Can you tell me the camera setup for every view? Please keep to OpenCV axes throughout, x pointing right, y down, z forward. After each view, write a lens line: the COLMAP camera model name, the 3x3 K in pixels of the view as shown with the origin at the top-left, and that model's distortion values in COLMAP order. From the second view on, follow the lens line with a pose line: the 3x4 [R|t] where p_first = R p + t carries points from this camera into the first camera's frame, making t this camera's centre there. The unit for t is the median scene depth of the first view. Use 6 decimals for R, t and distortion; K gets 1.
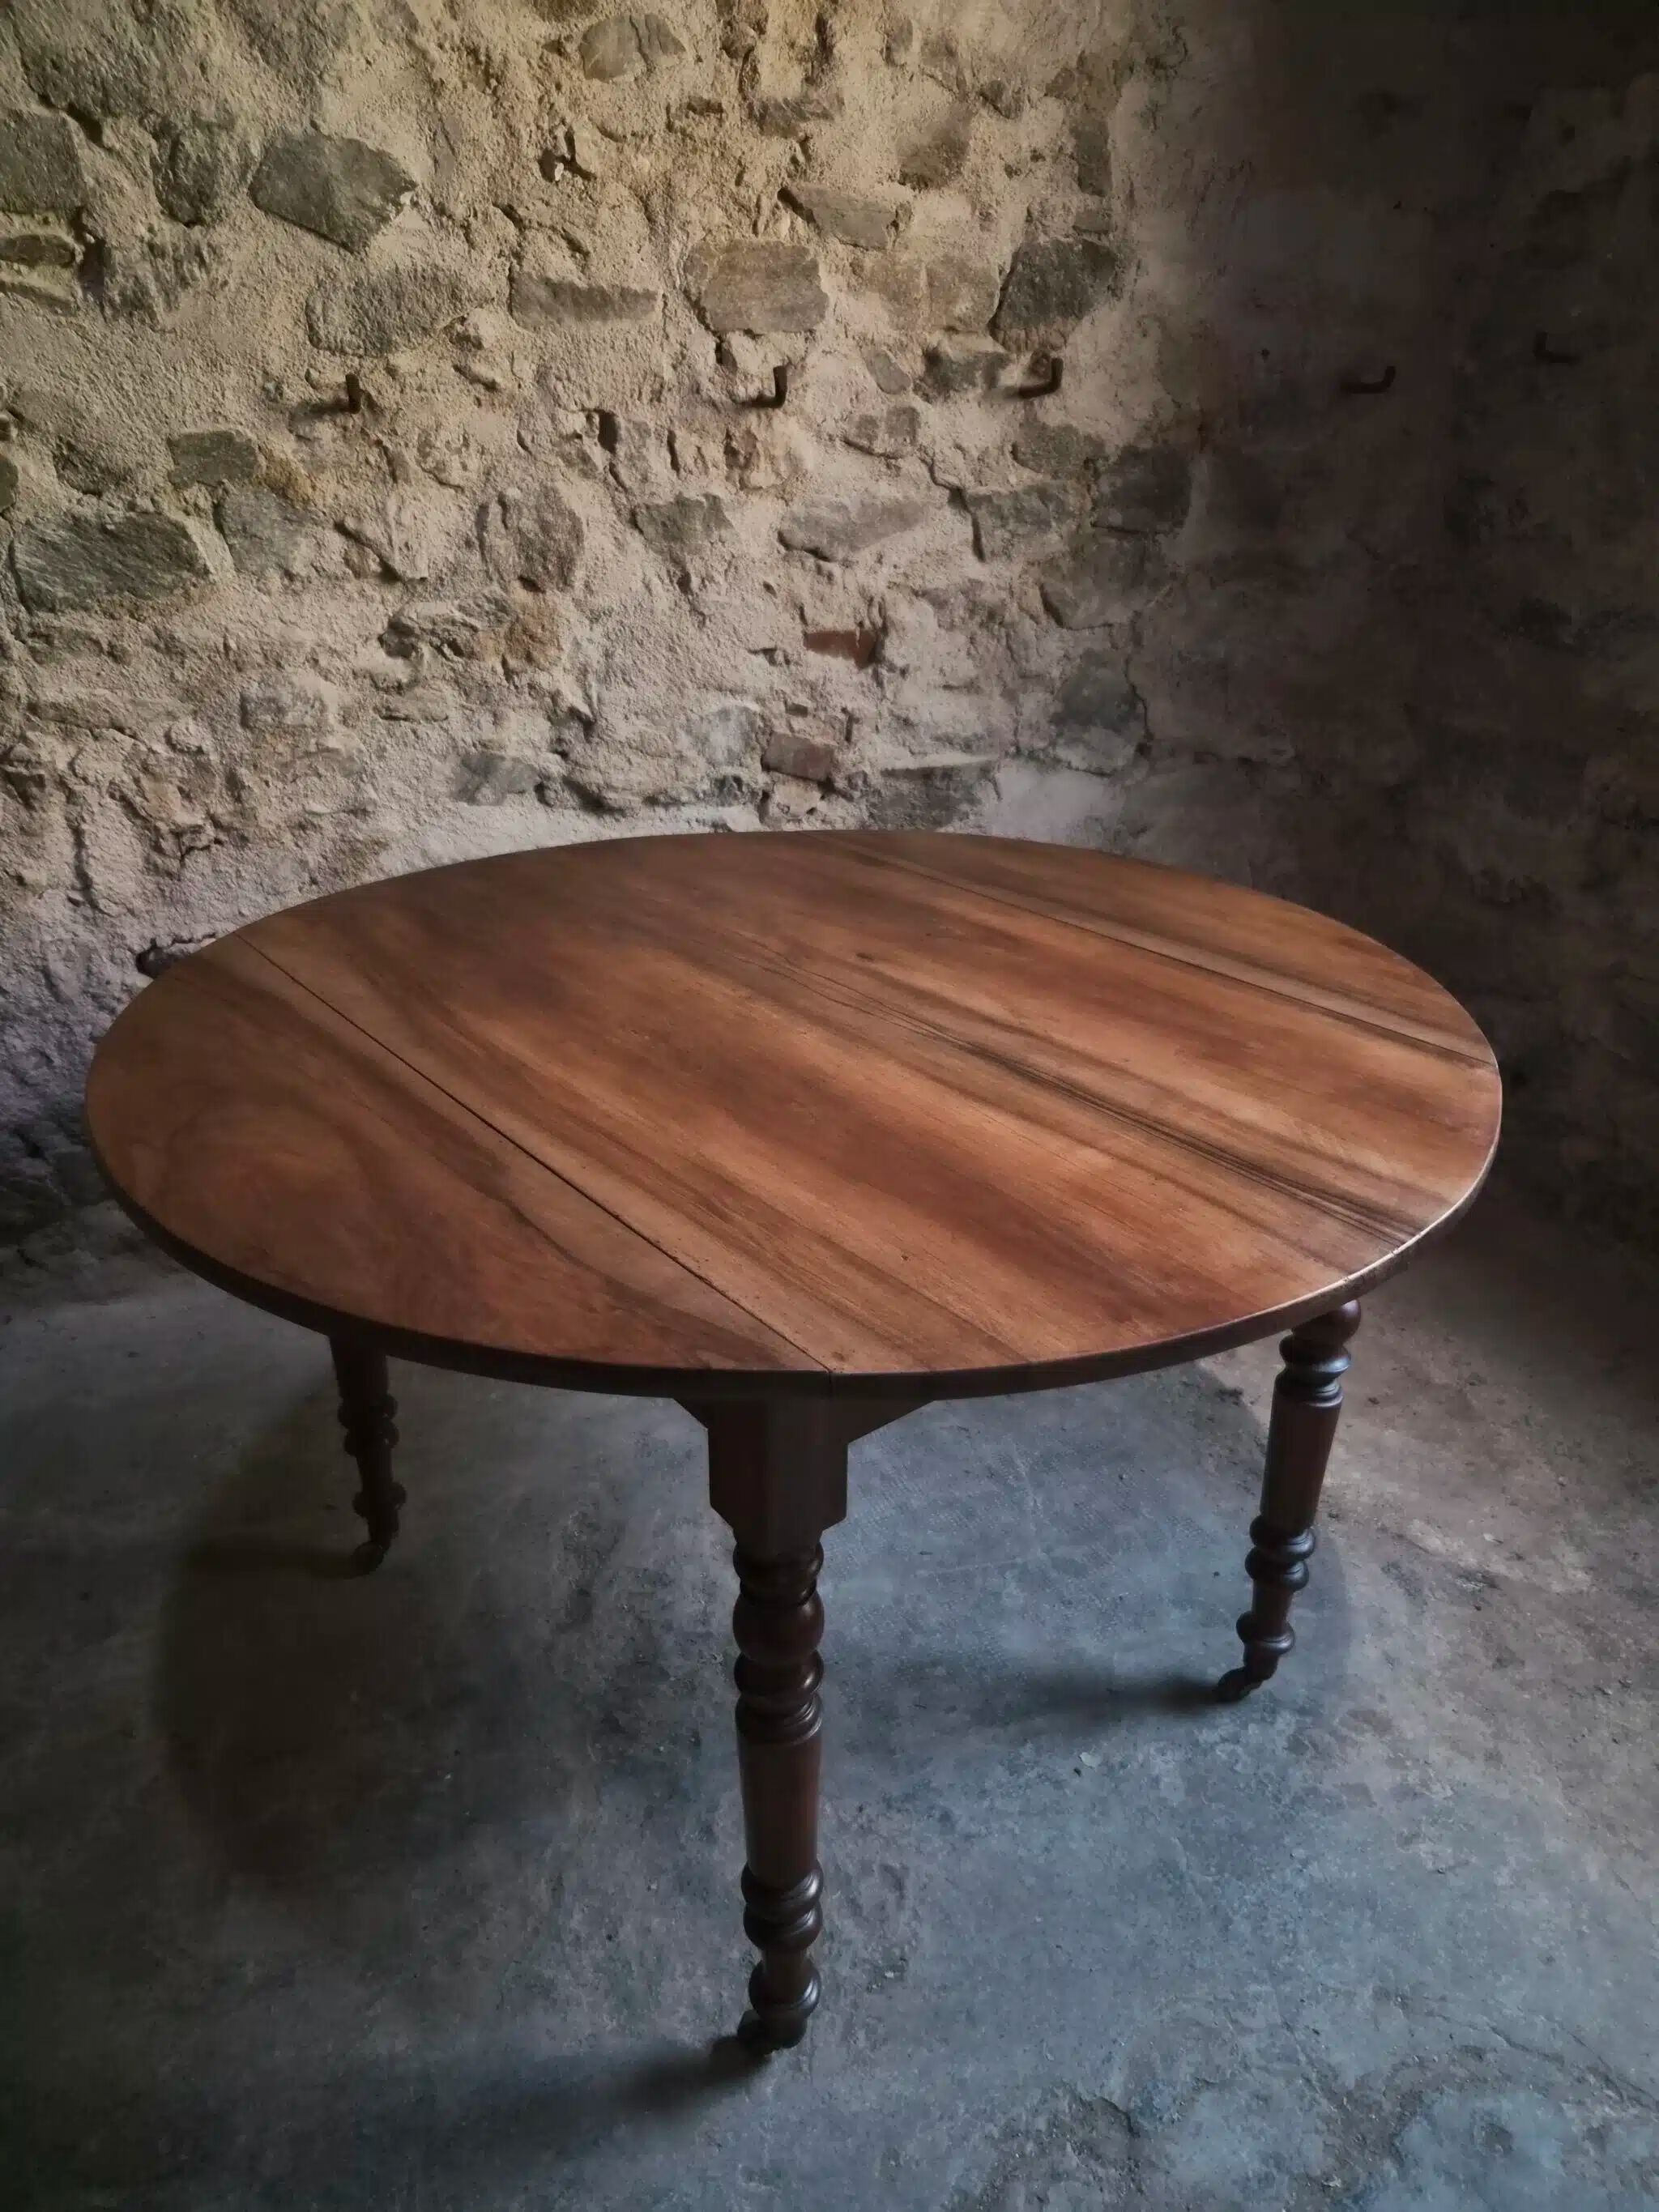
lens RADIAL K [[1488.2, 0, 840.3], [0, 1488.2, 1109.4], [0, 0, 1]] dist [0.063692, -0.049663]
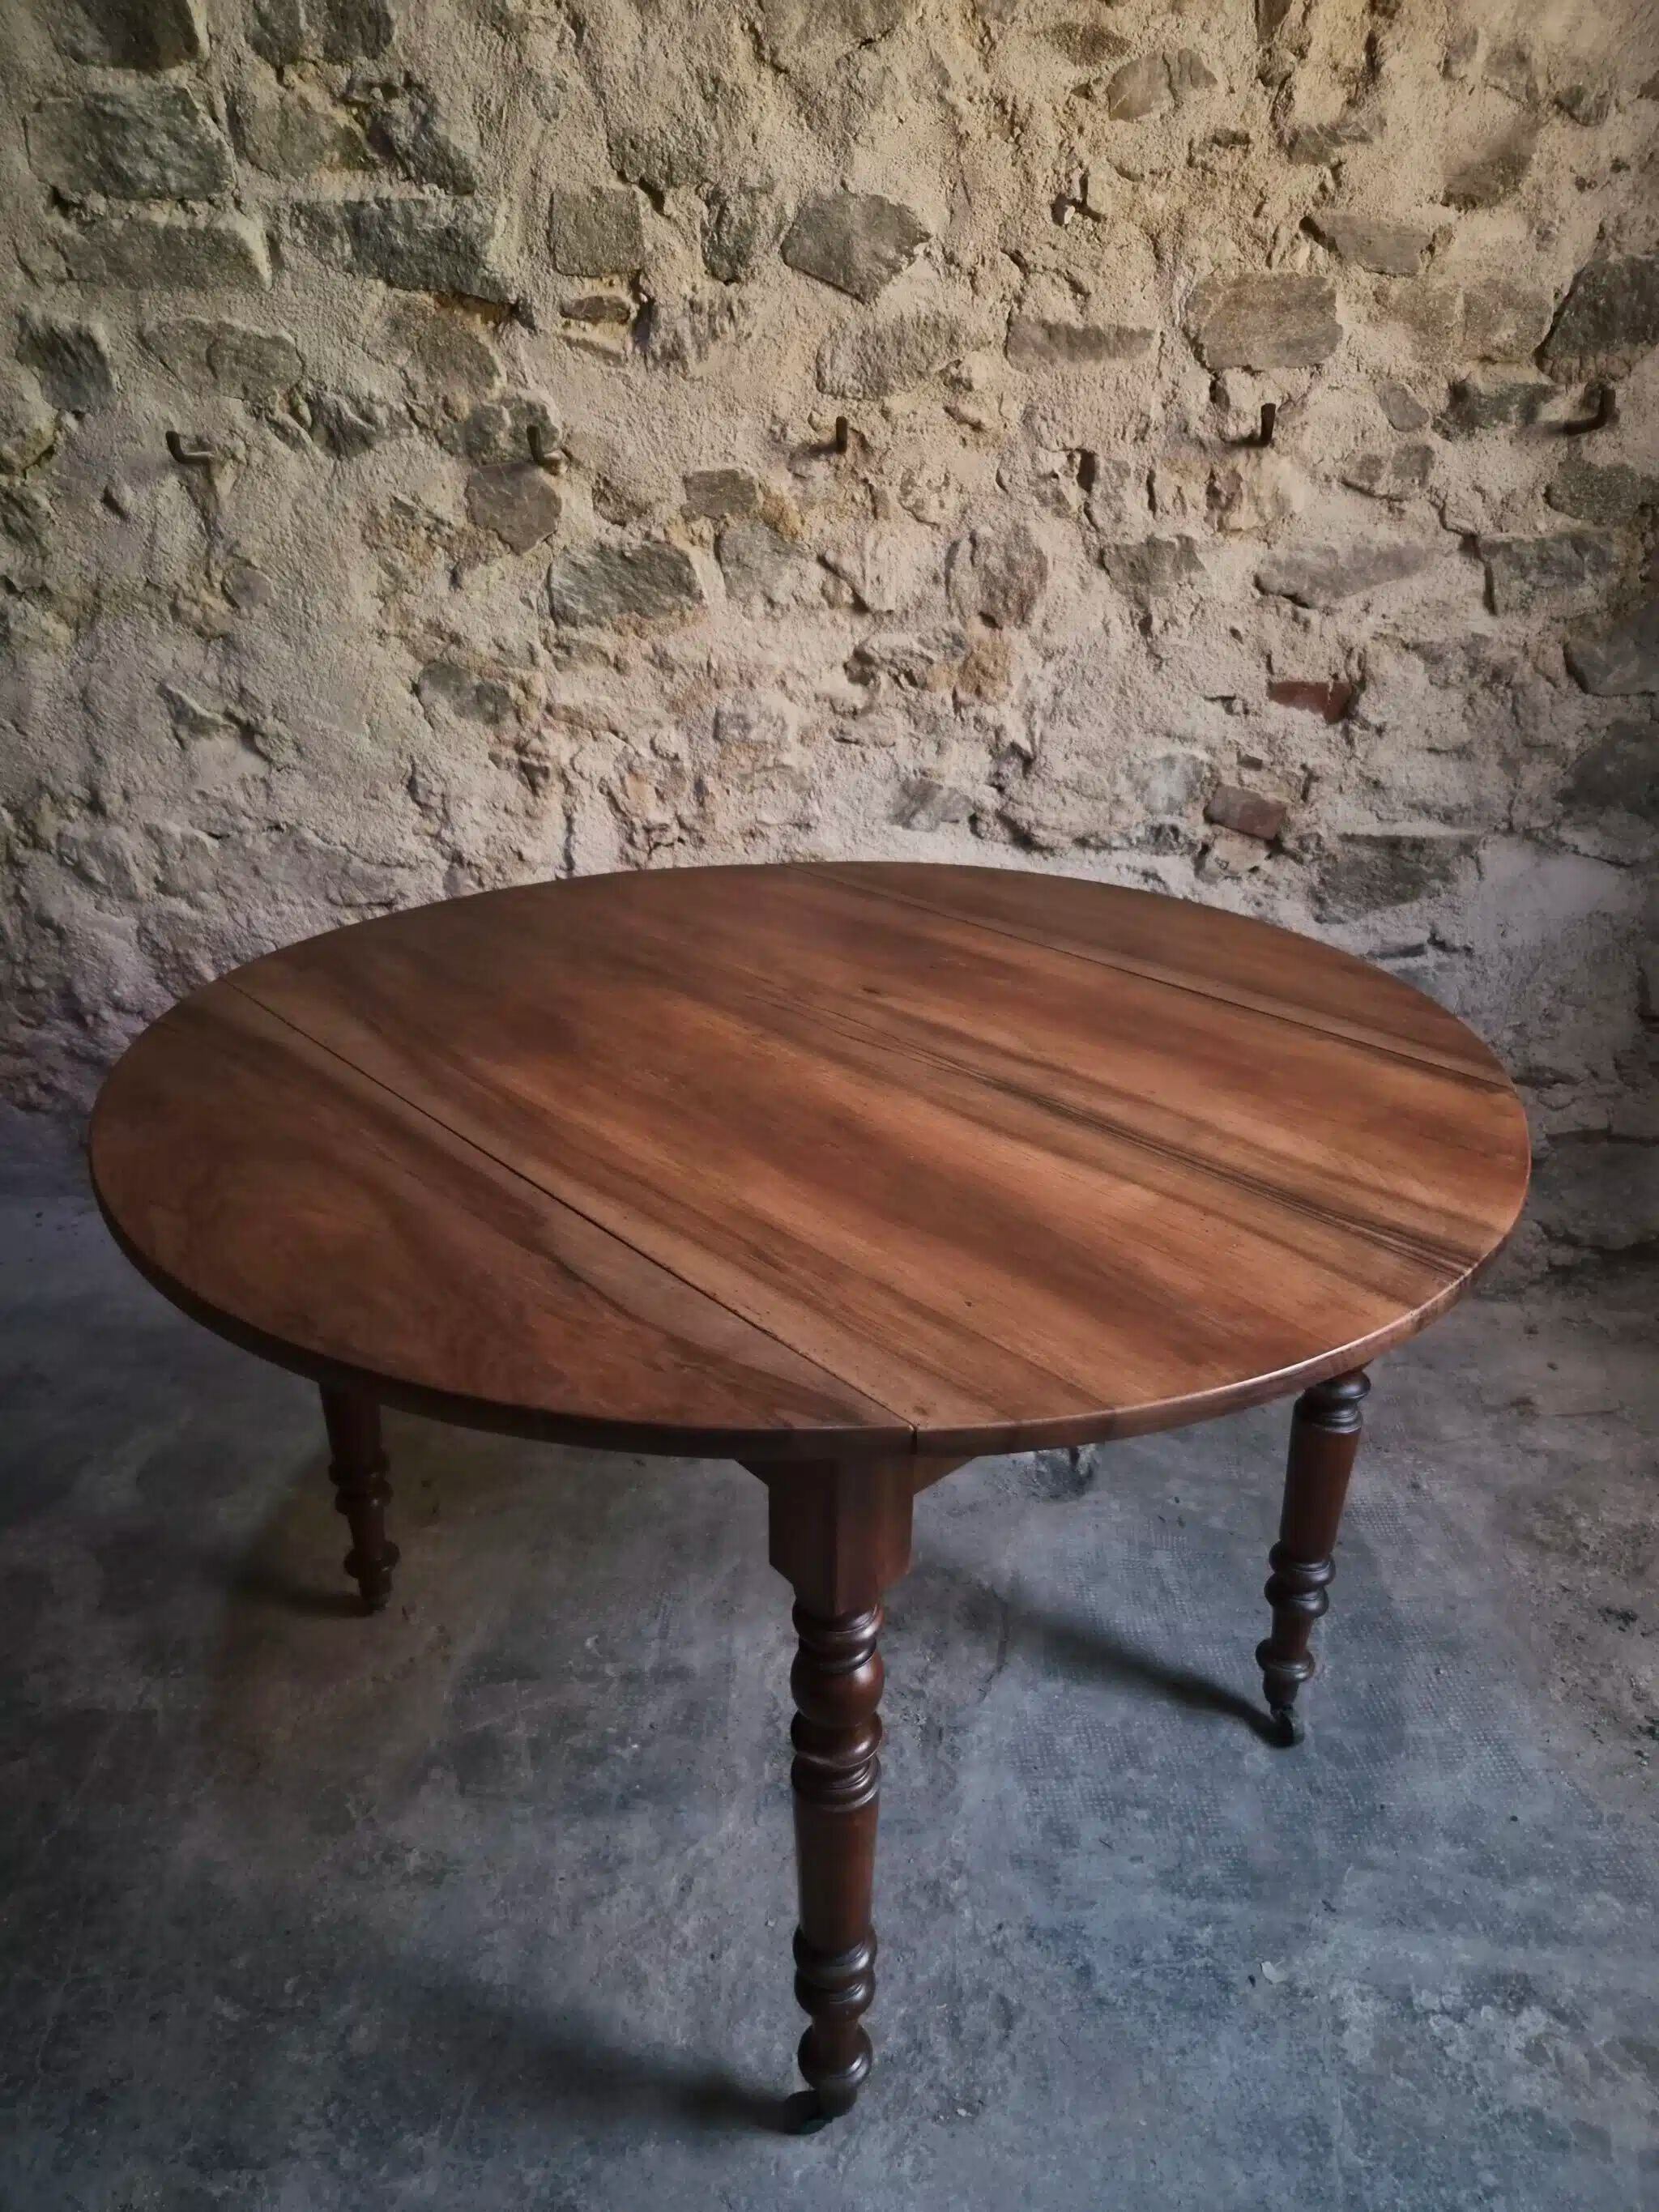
lens RADIAL K [[1488.2, 0, 845.9], [0, 1488.2, 1099.7], [0, 0, 1]] dist [0.063692, -0.049663]
pose [[0.912751, 0.168489, -0.372152, 0.137079], [-0.177288, 0.984101, 0.010724, -0.025479], [0.368042, 0.056190, 0.928110, 0.046310]]
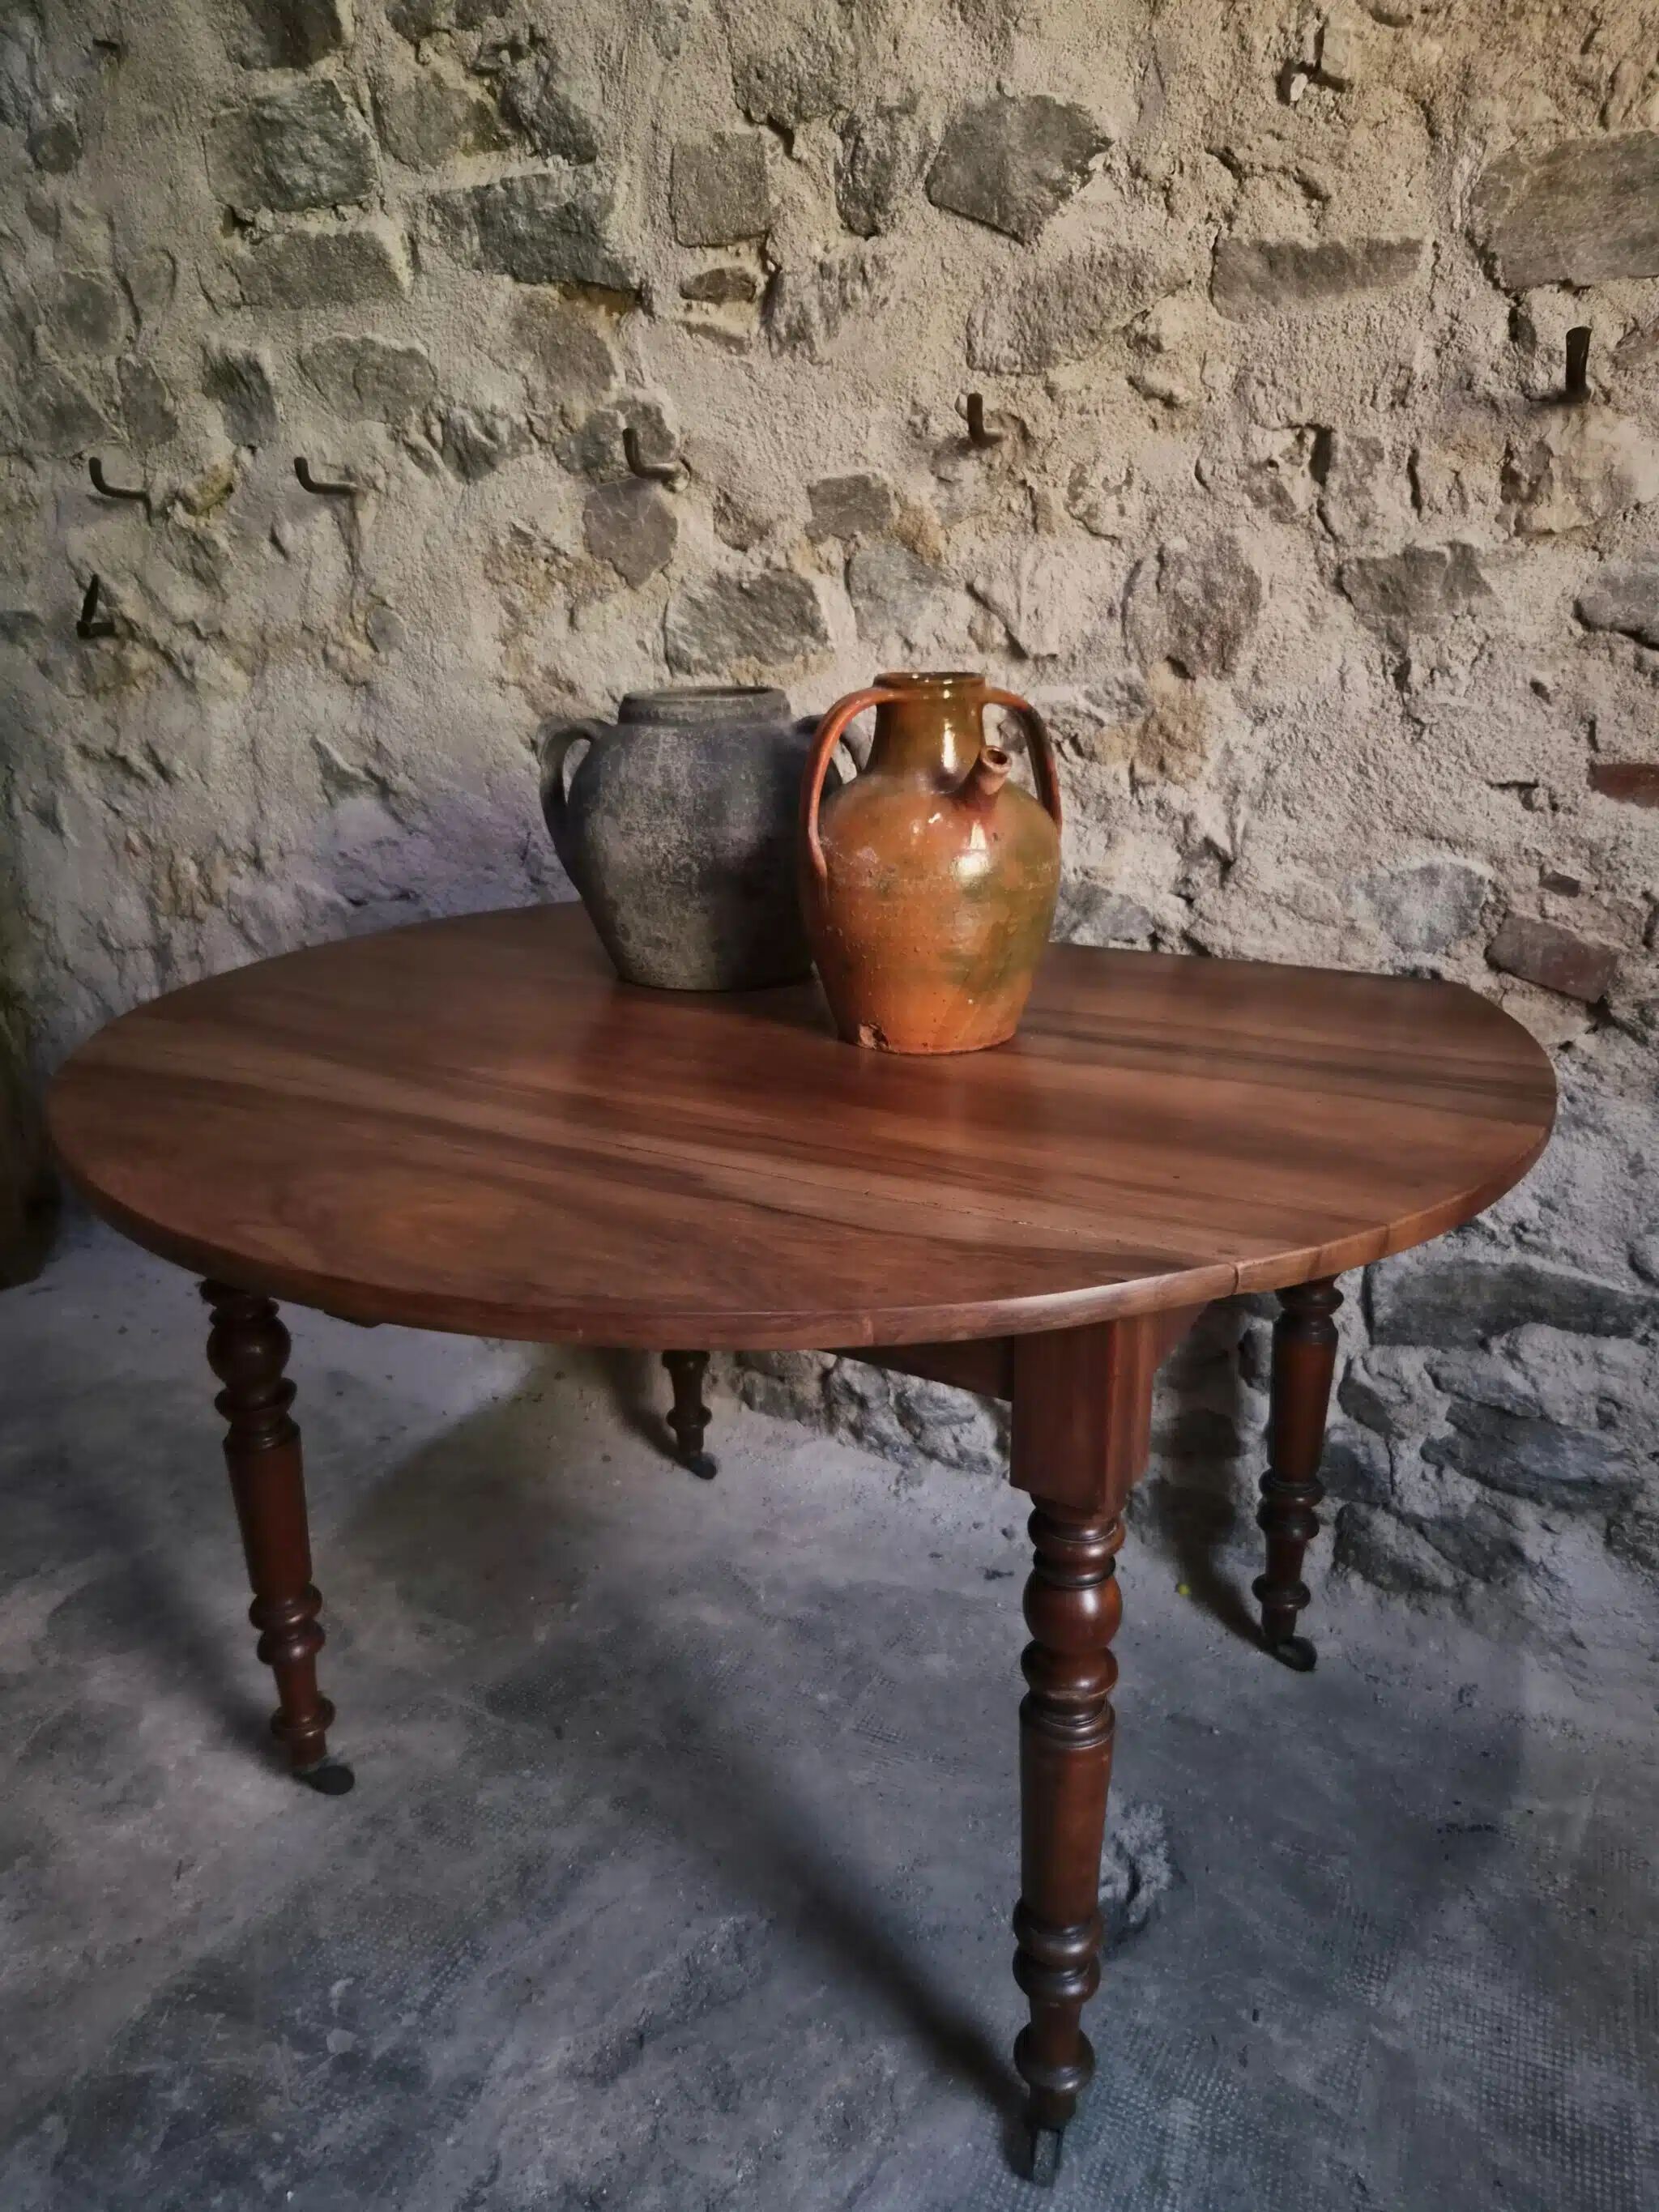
lens RADIAL K [[1552.5, 0, 841.7], [0, 1552.5, 1117.5], [0, 0, 1]] dist [0.058213, -0.044329]
pose [[0.696574, 0.236103, -0.677525, 0.246845], [-0.297173, 0.954440, 0.027074, -0.114791], [0.653048, 0.182483, 0.735002, 0.380889]]
